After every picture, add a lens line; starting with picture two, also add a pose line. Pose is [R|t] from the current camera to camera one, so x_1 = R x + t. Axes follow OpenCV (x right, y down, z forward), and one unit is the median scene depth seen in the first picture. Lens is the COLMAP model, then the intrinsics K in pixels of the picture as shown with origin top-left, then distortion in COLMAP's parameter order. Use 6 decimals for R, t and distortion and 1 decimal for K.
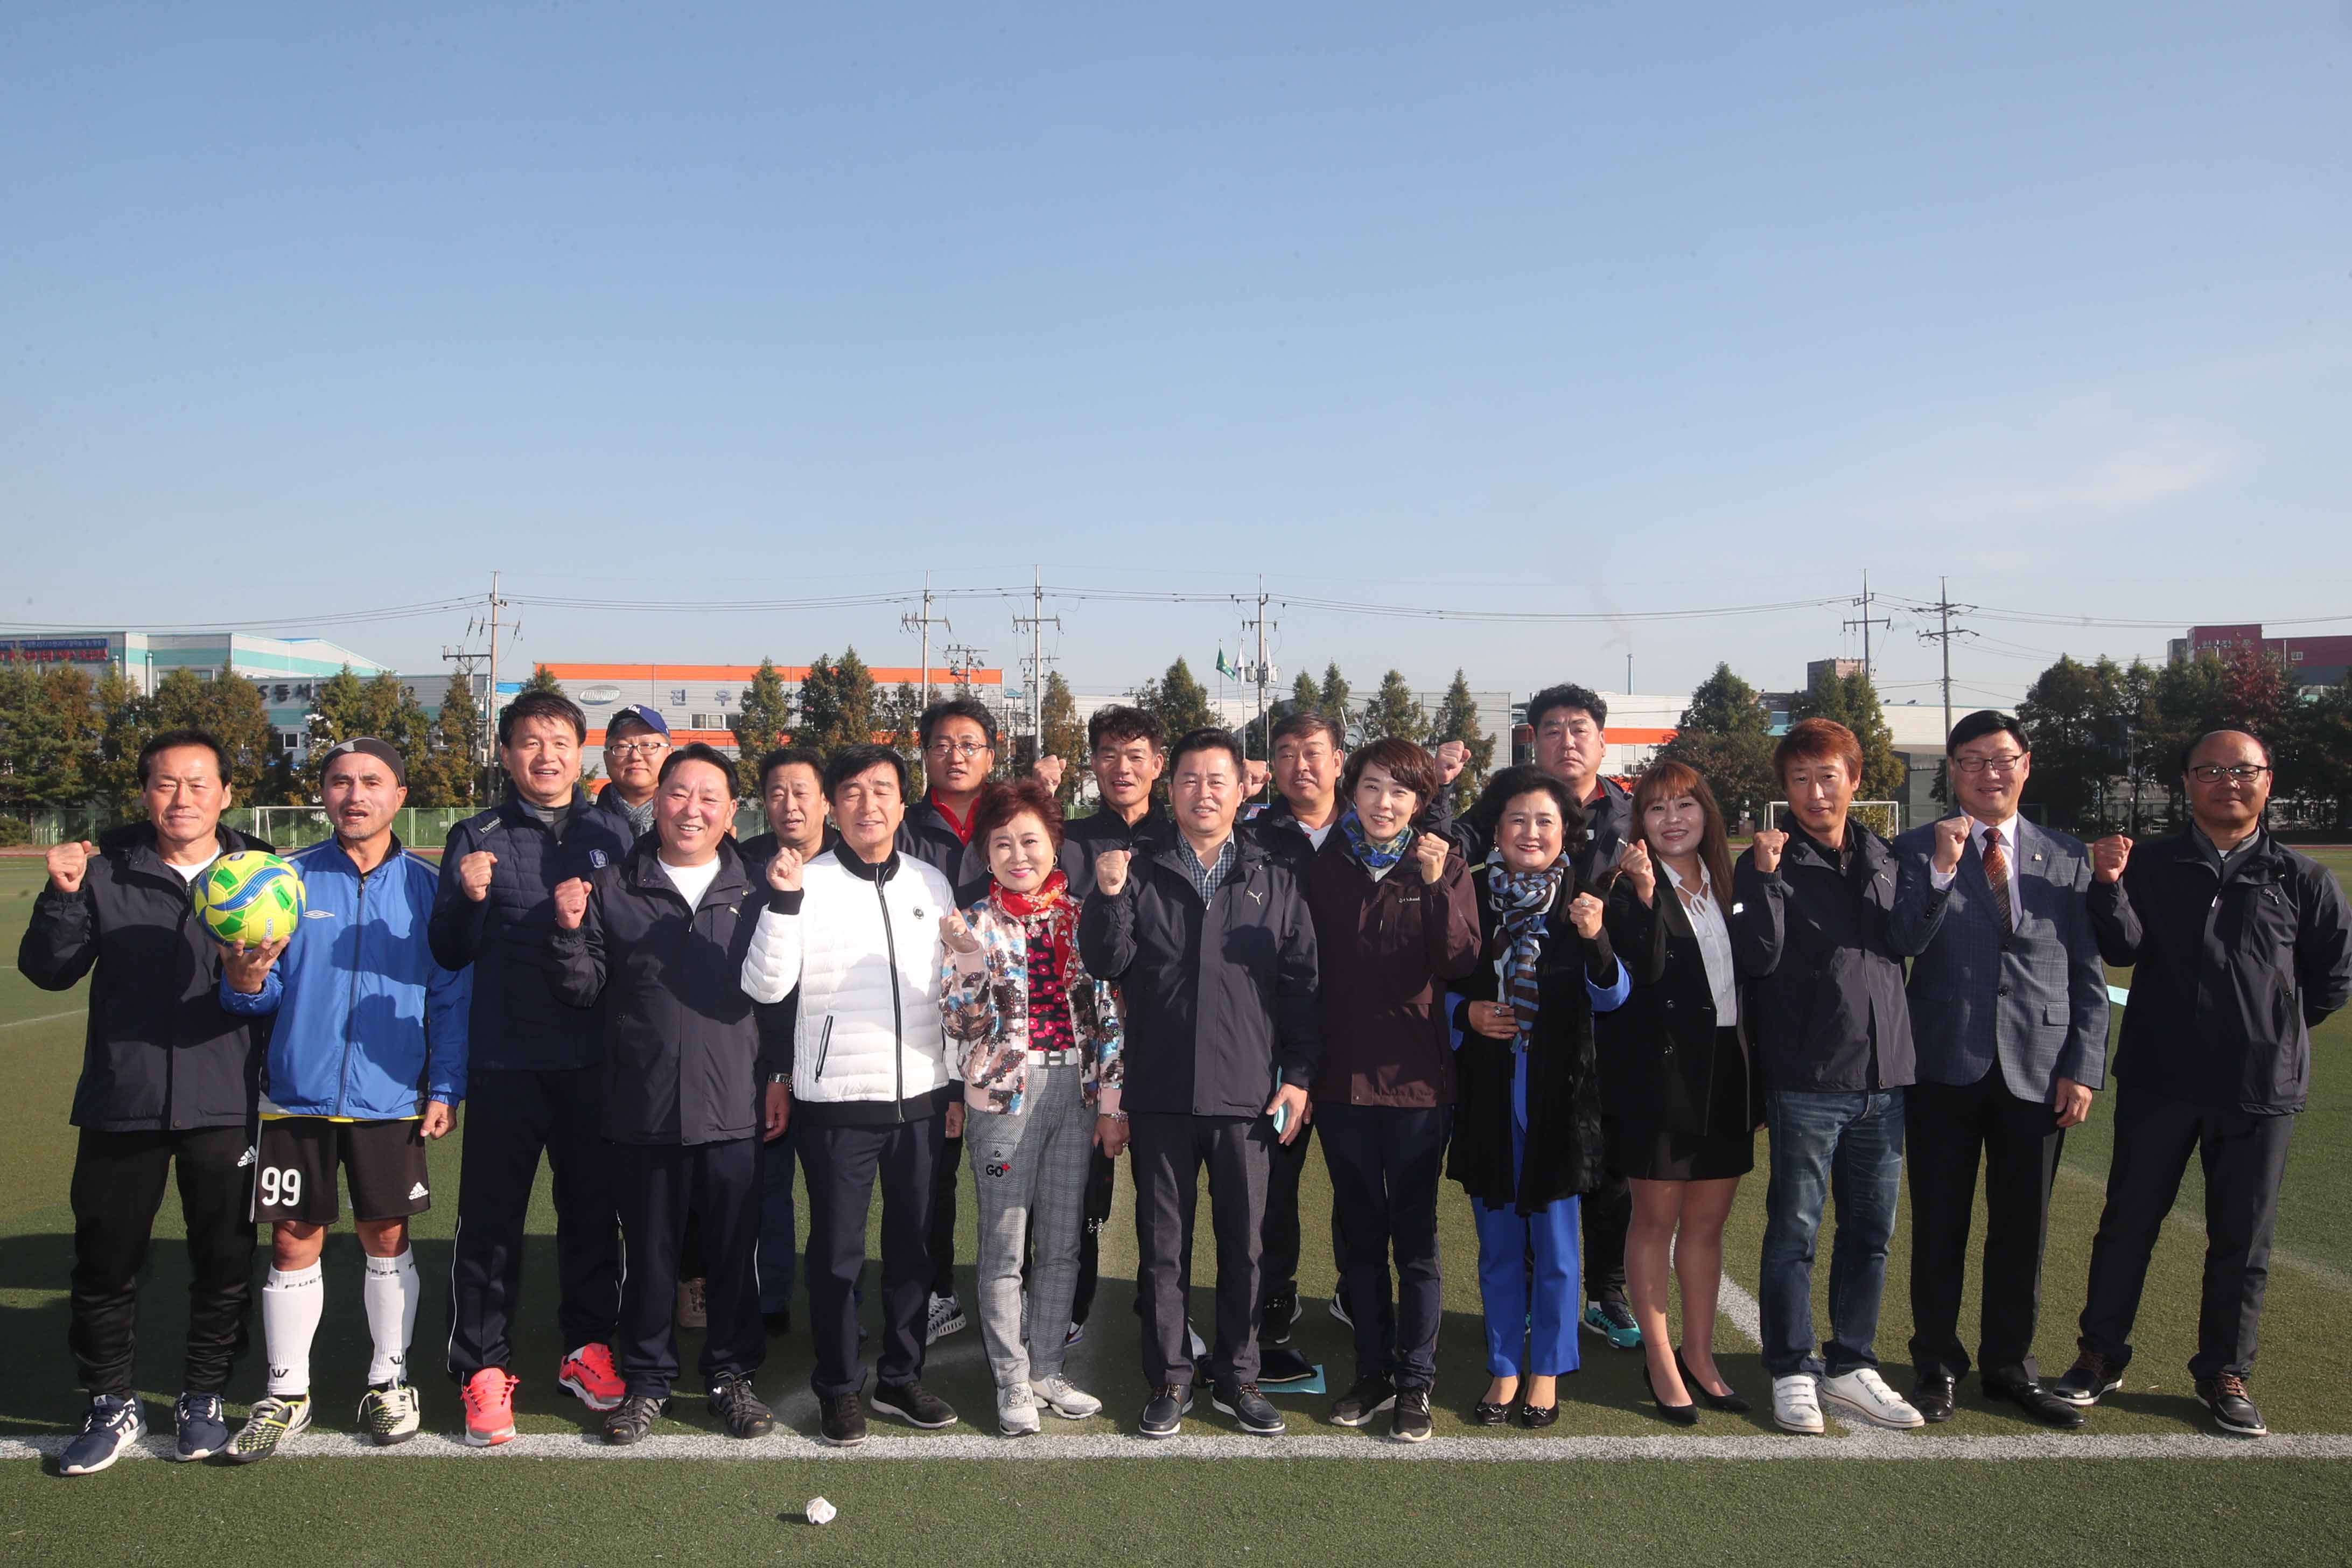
lens RADIAL K [[1953.3, 0, 1176.0], [0, 1953.3, 784.0], [0, 0, 1]] dist [0.003949, 0.121582]
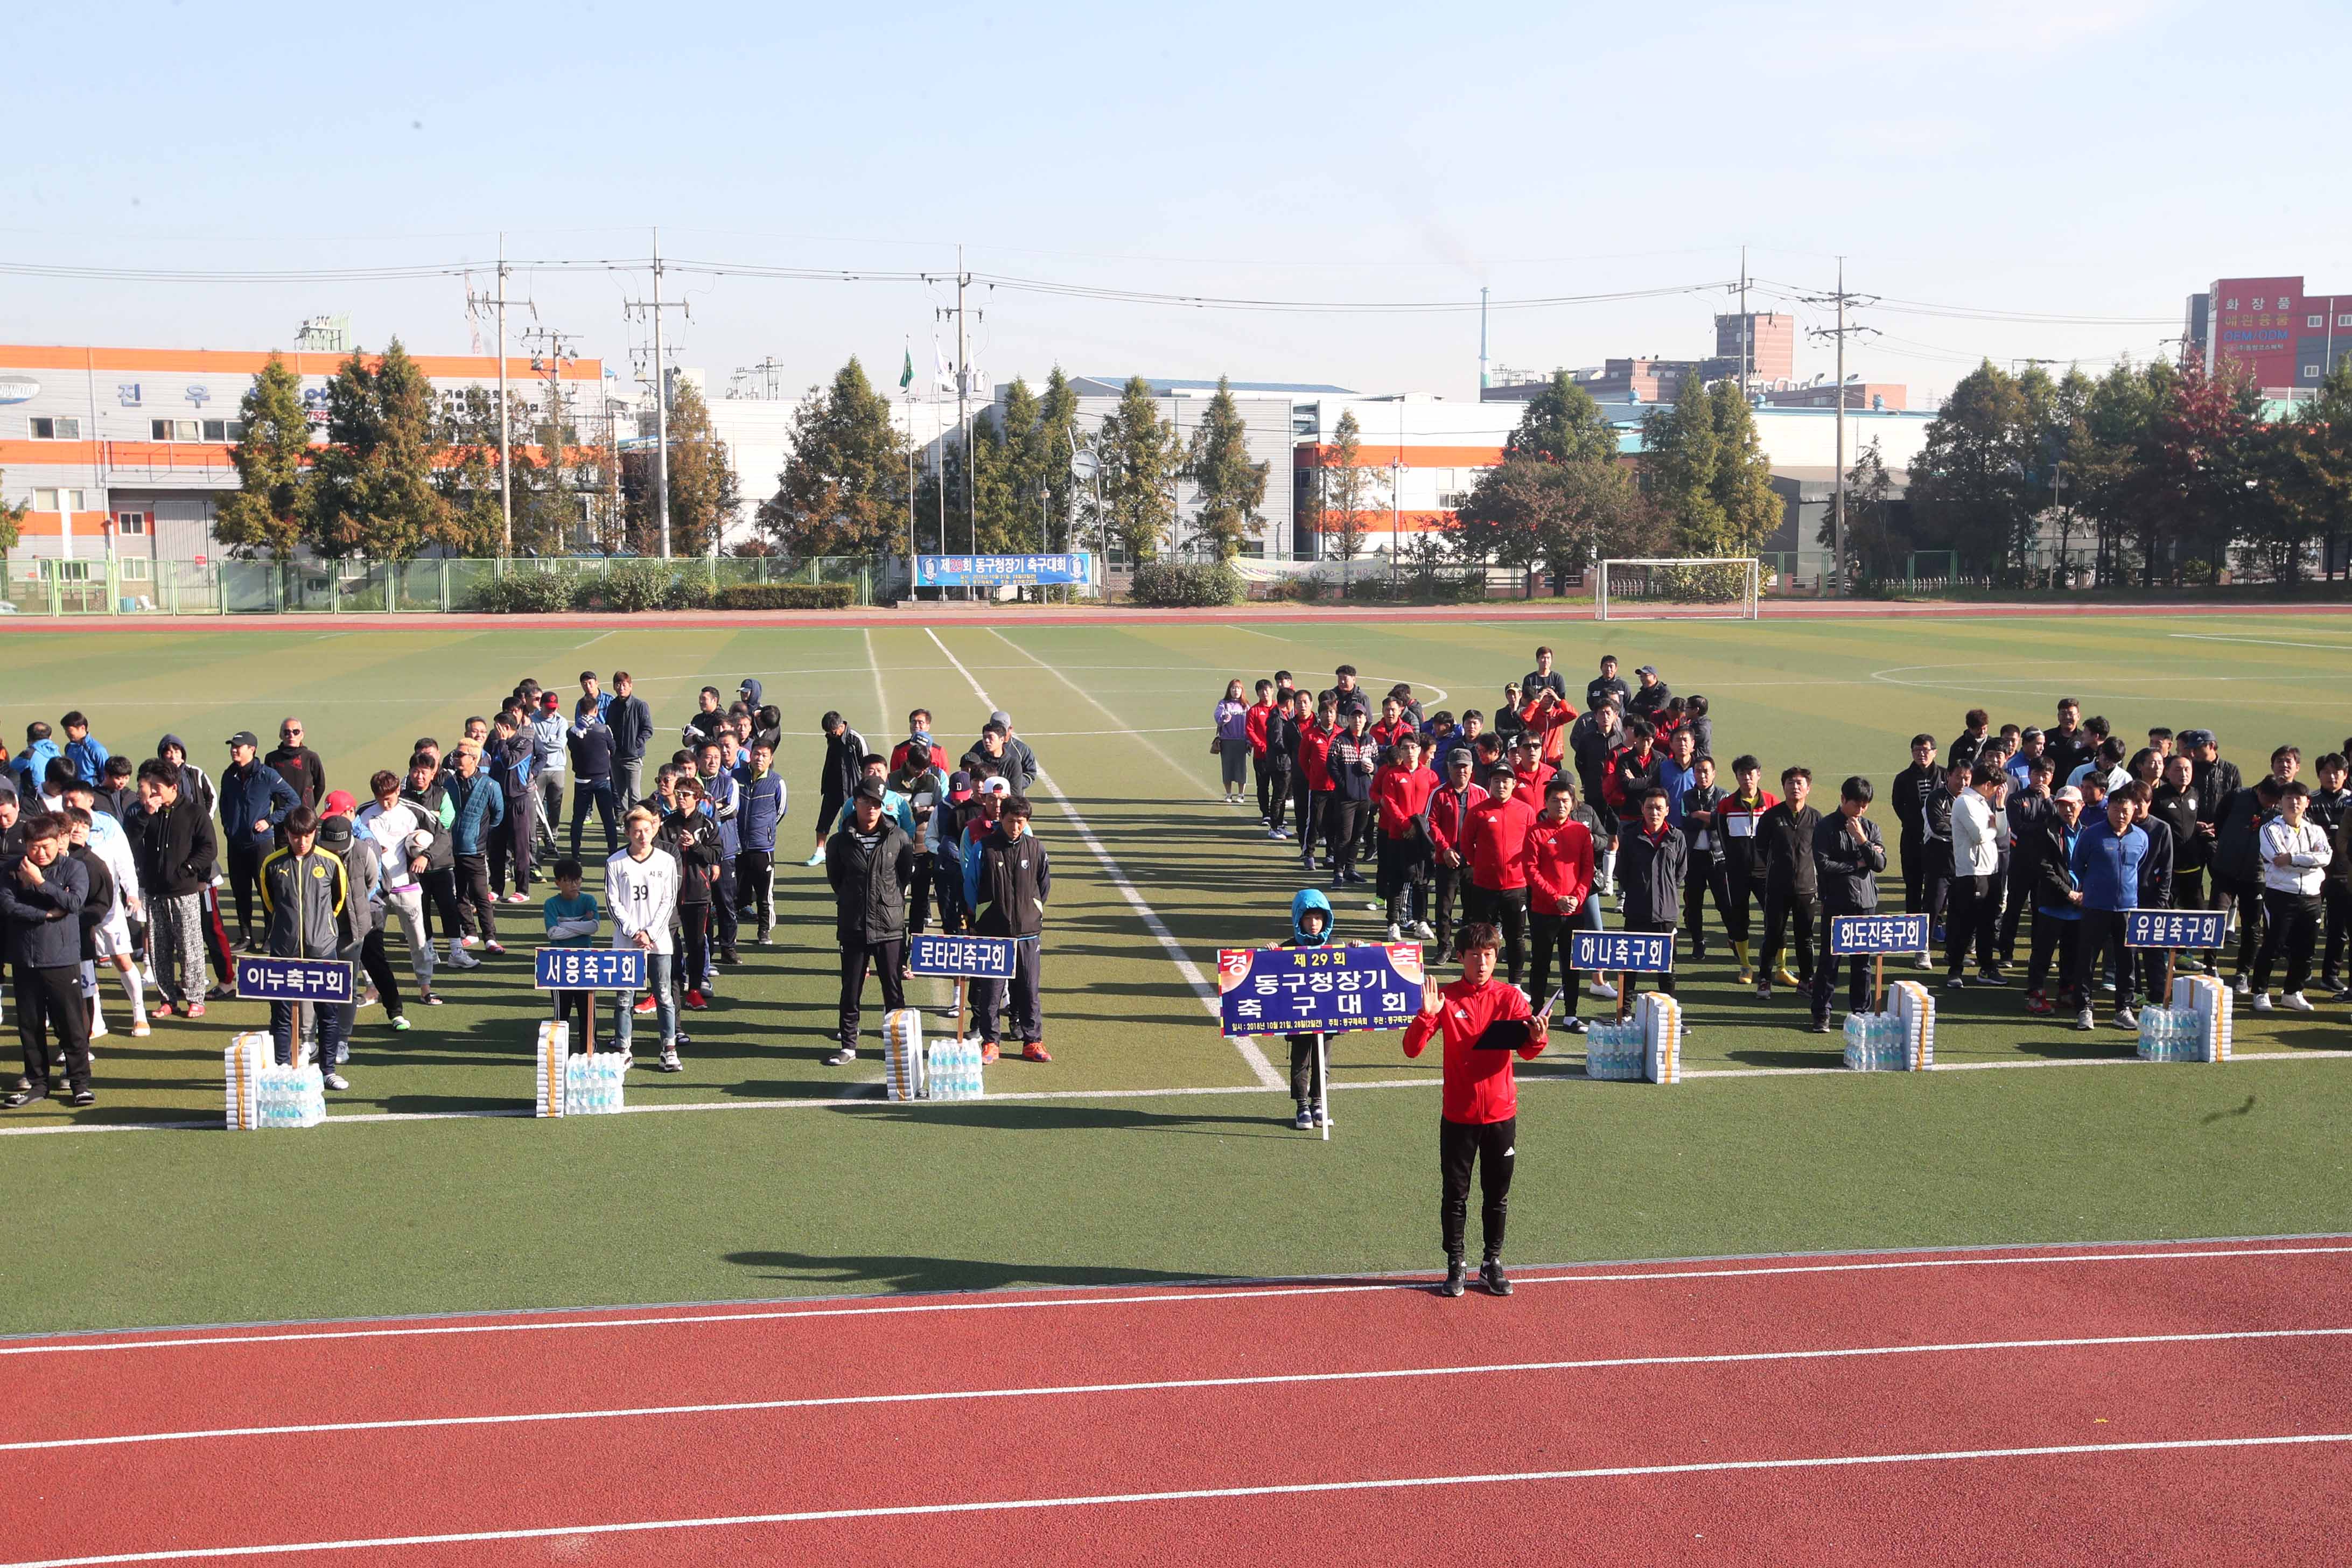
lens RADIAL K [[2236.3, 0, 1176.0], [0, 2236.3, 784.0], [0, 0, 1]] dist [0.145463, 0.013704]
pose [[0.991284, -0.008169, 0.131488, 0.010104], [-0.003617, 0.996012, 0.089150, 0.021613], [-0.131692, -0.088849, 0.987301, 0.120852]]
